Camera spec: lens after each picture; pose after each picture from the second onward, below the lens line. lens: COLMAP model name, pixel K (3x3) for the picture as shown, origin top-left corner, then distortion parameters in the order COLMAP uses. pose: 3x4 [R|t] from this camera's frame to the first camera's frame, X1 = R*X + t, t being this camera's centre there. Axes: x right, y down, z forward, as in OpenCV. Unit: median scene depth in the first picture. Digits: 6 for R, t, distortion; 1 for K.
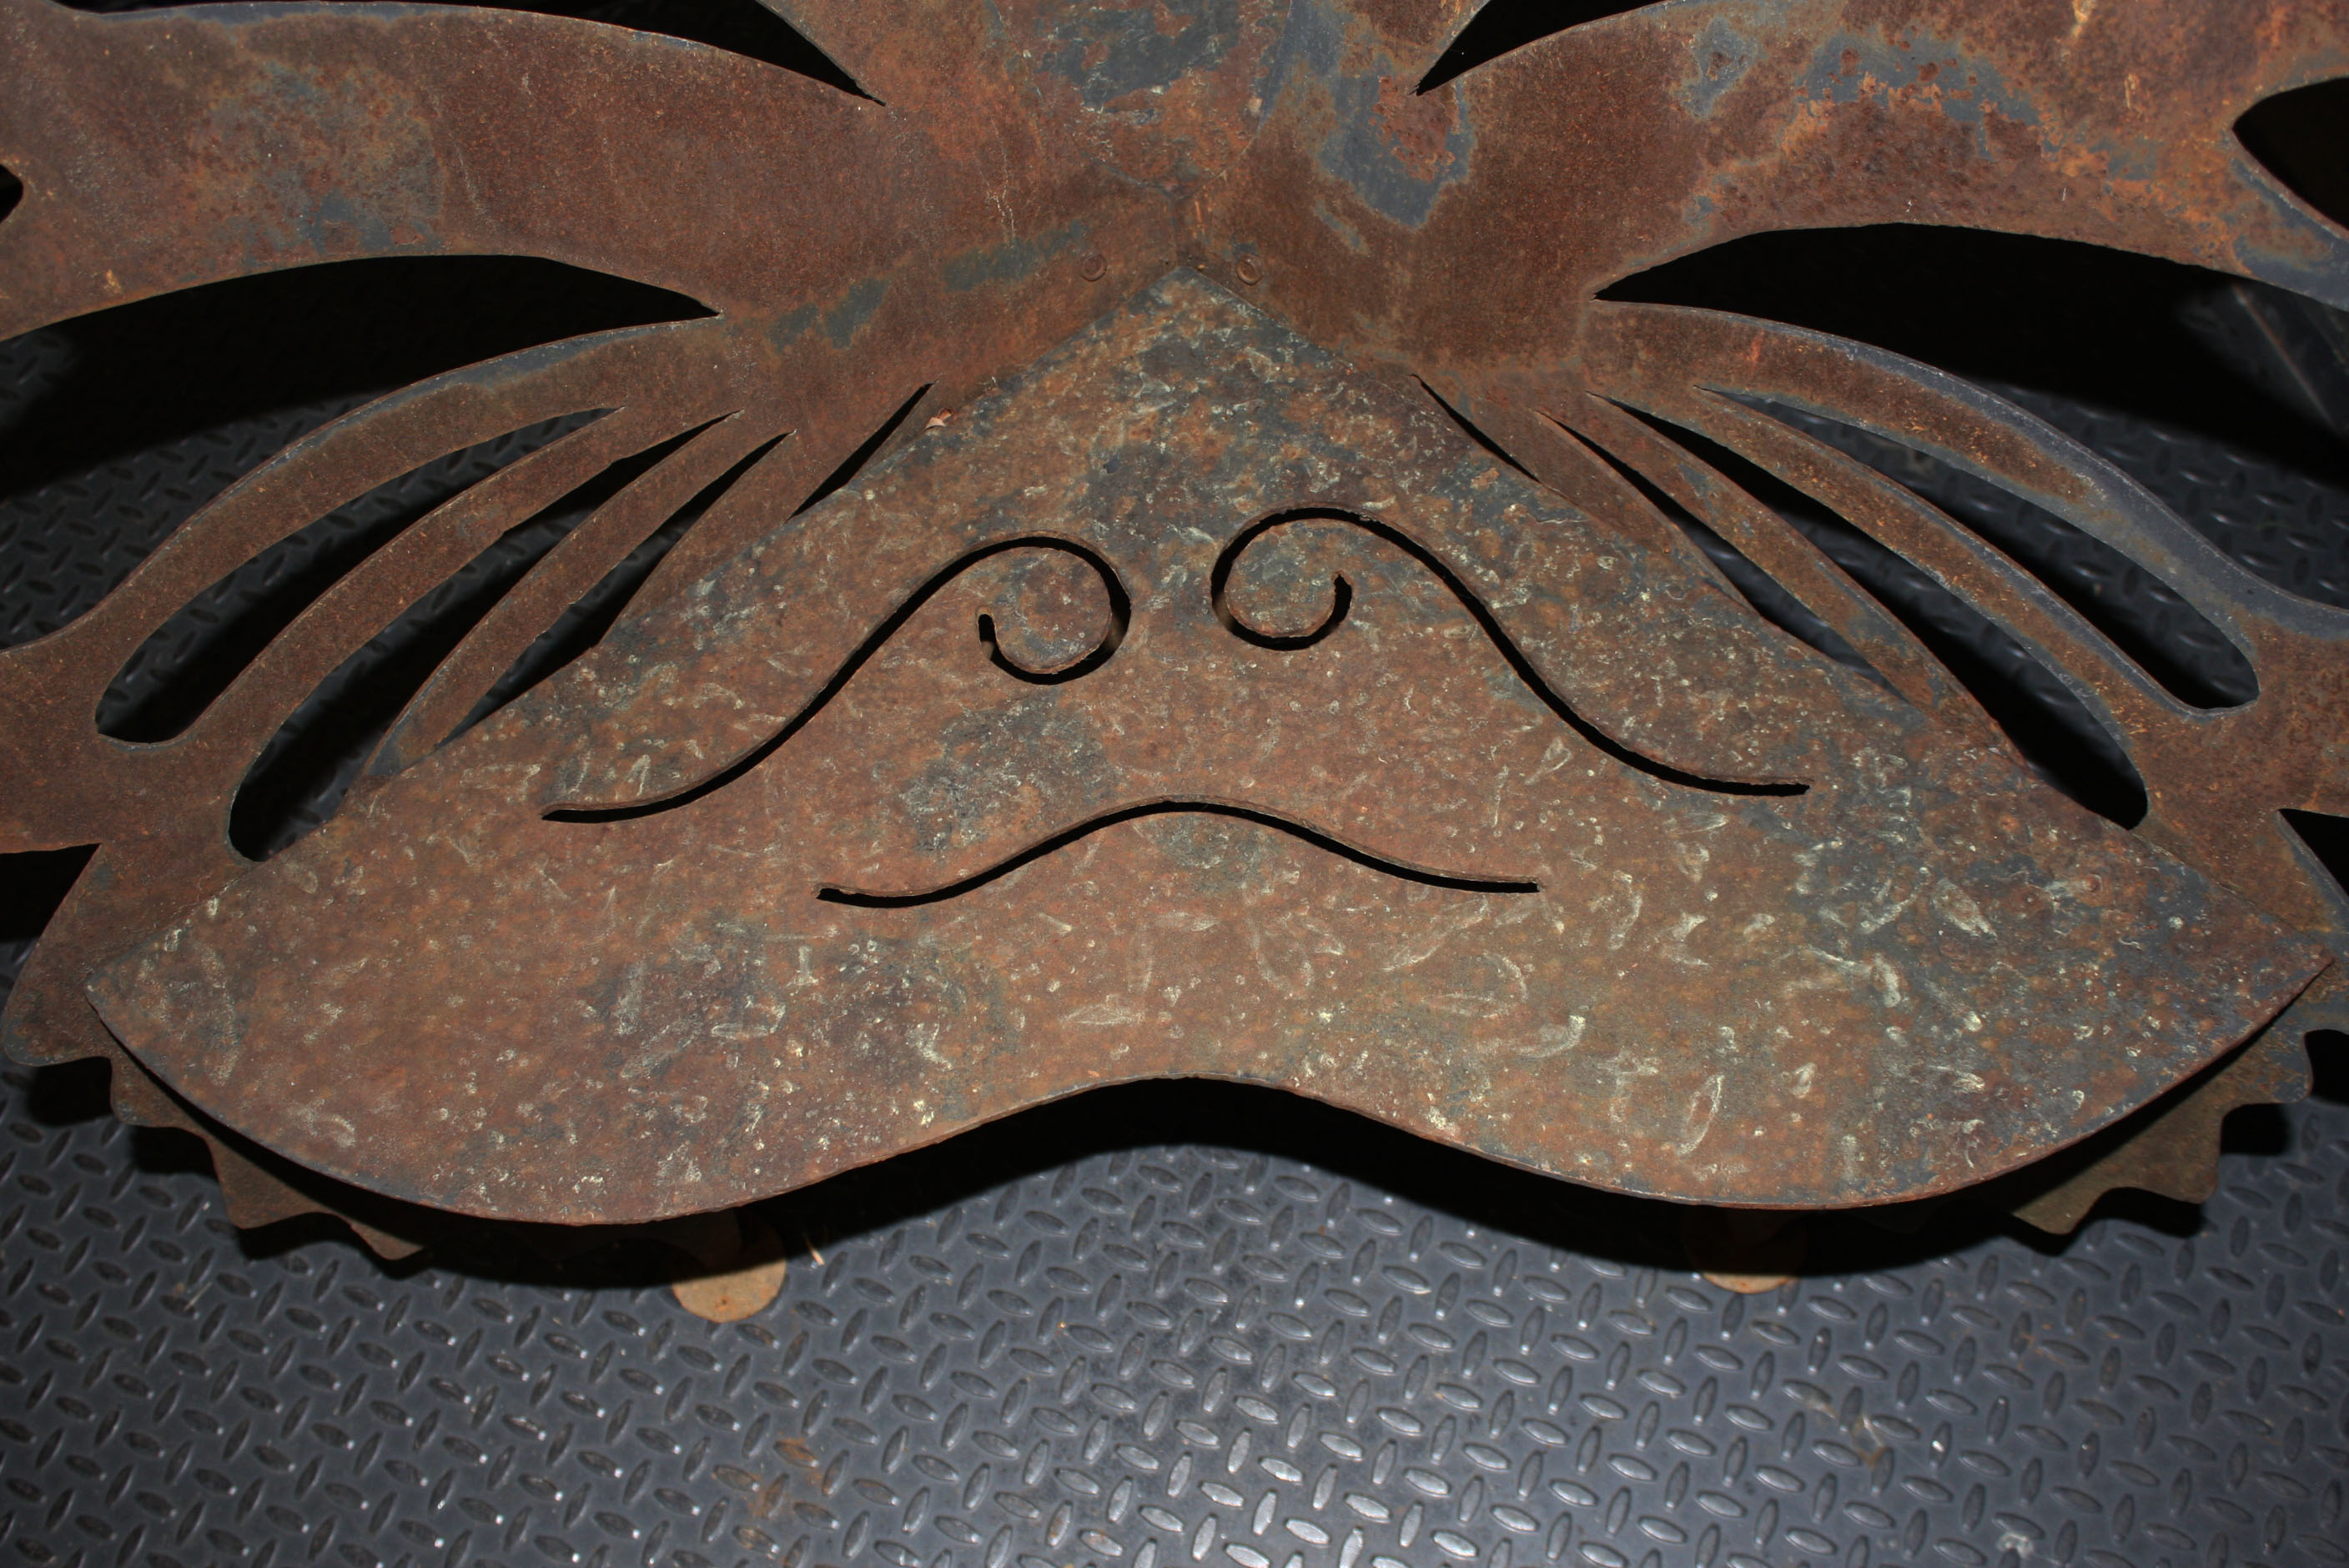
lens RADIAL K [[2350.0, 0, 1100.3], [0, 2350.0, 679.8], [0, 0, 1]] dist [-0.064336, 0.000000]
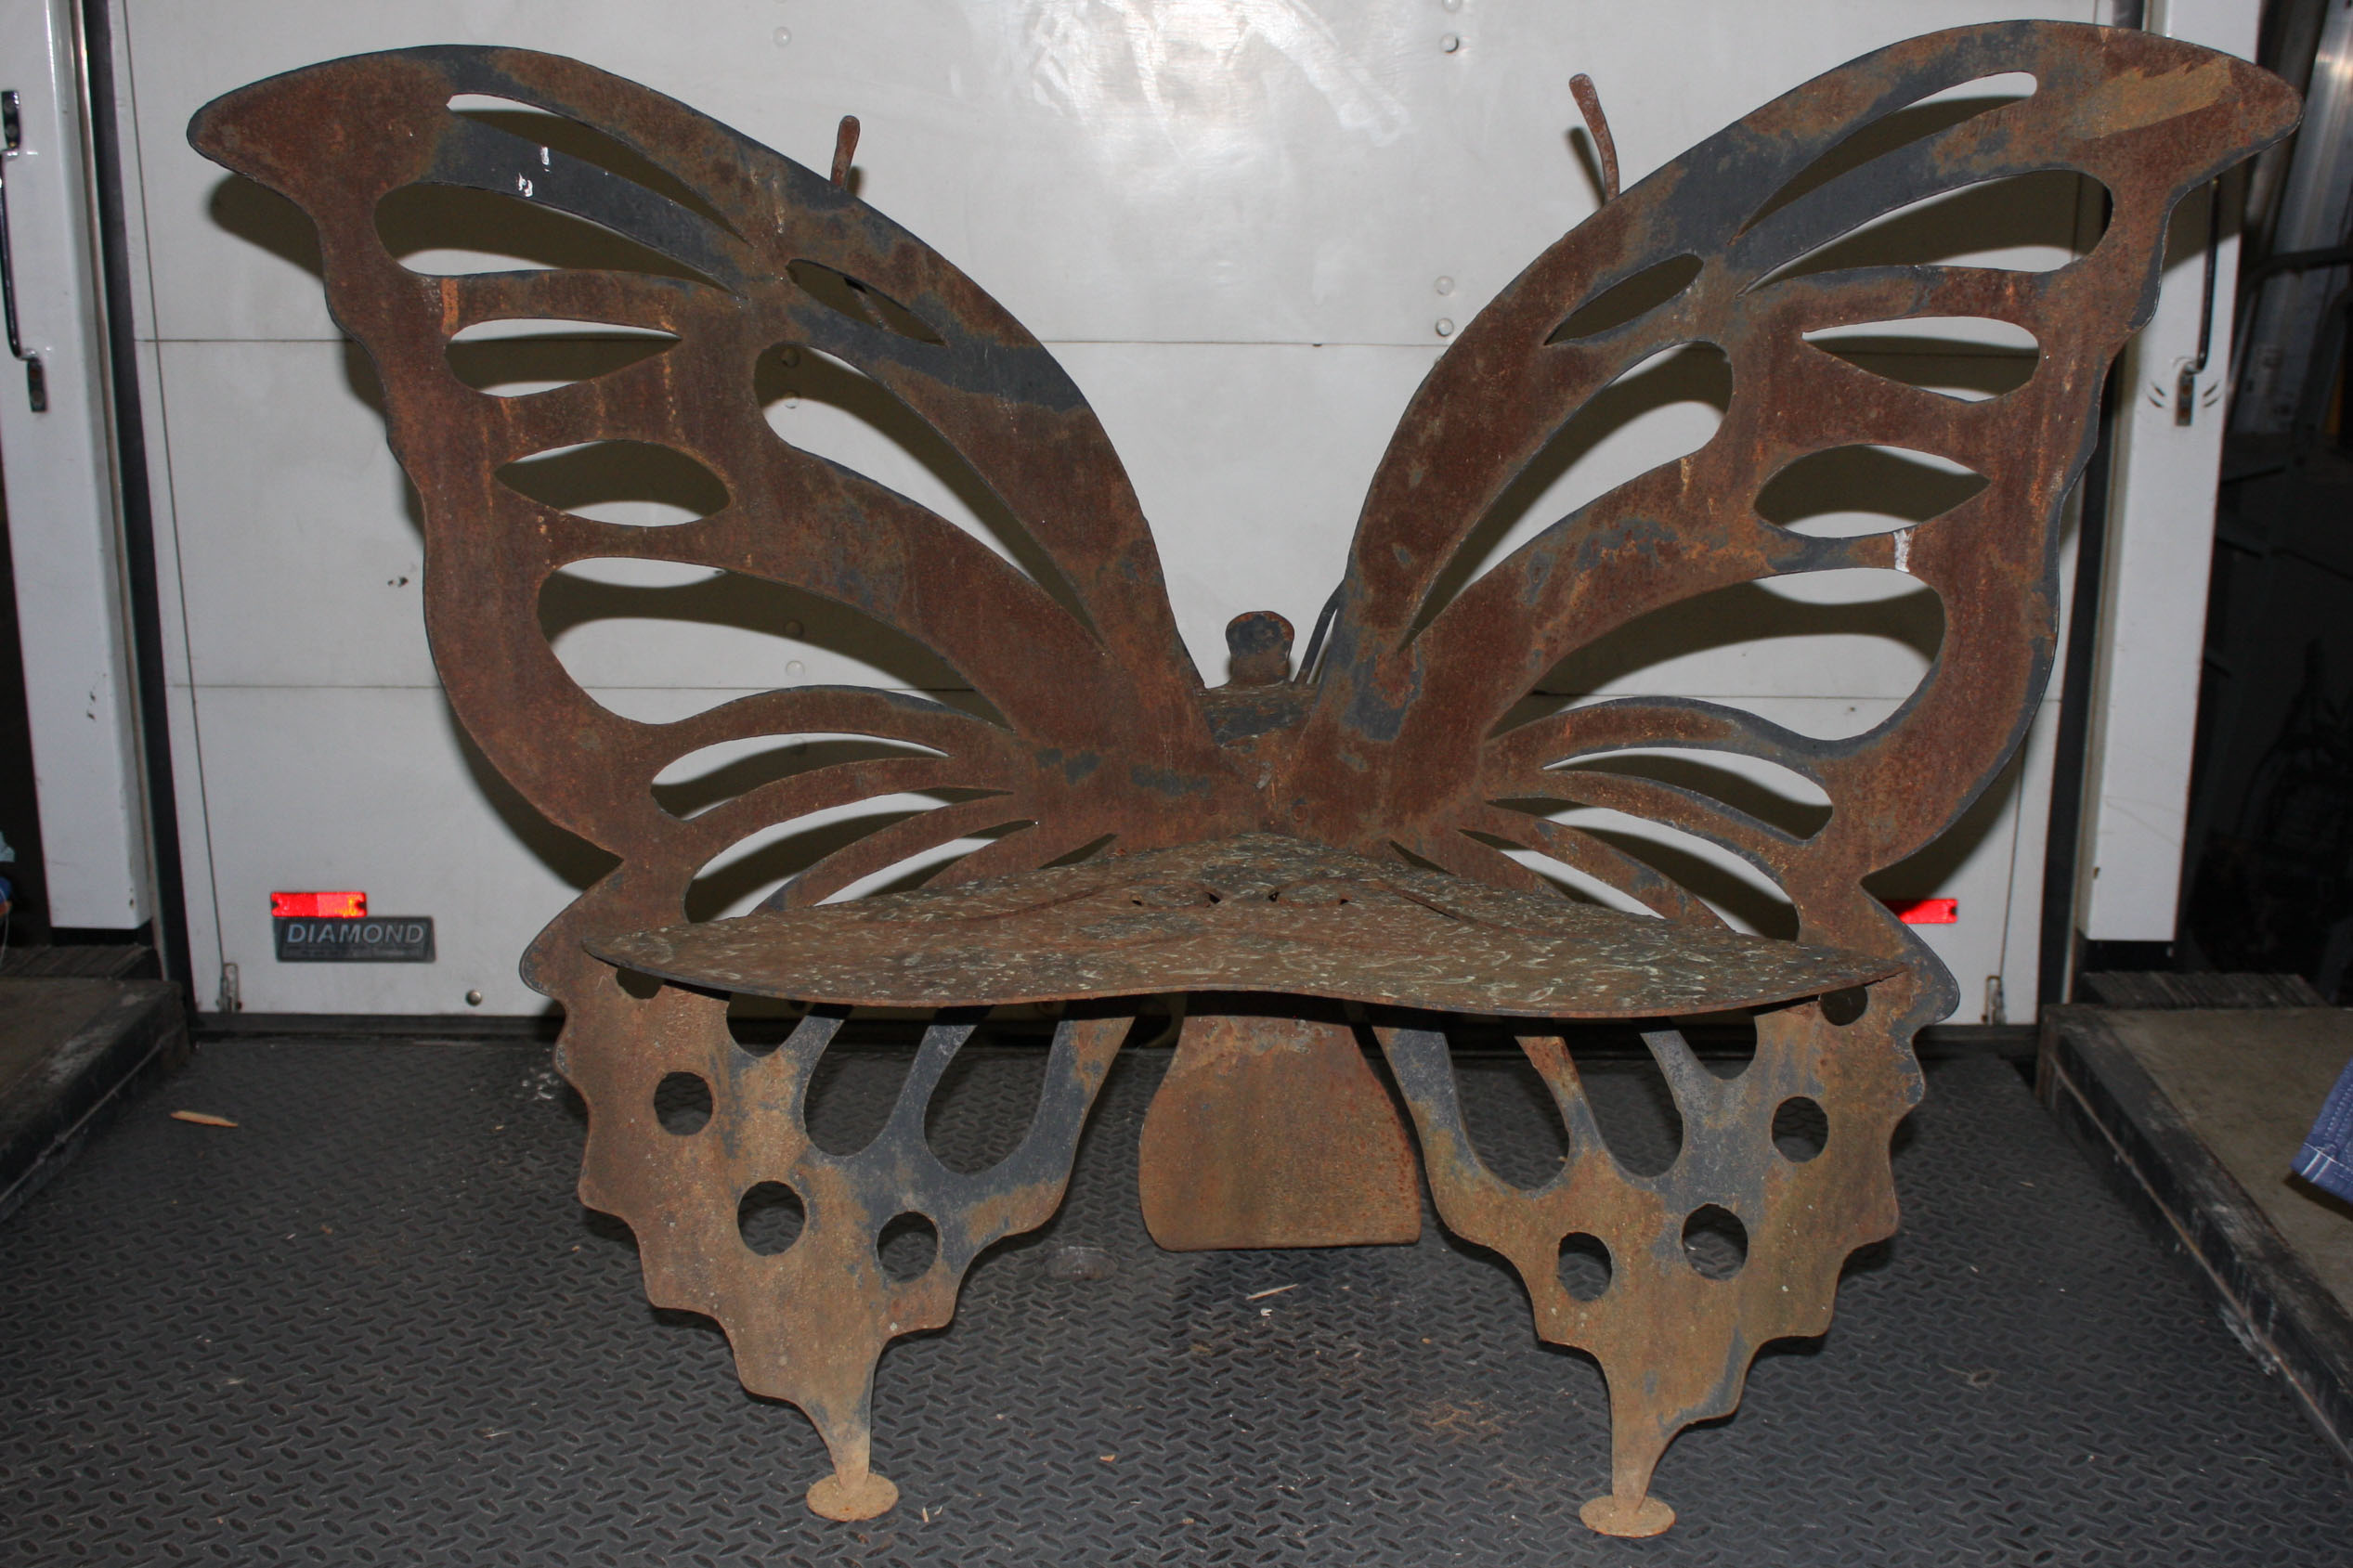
lens RADIAL K [[2353.9, 0, 1110.8], [0, 2353.9, 775.9], [0, 0, 1]] dist [-0.064336, 0.000000]
pose [[0.992773, 0.106071, -0.056125, 0.022104], [-0.114347, 0.694214, -0.710628, 1.264445], [-0.036414, 0.711910, 0.701326, -0.295238]]
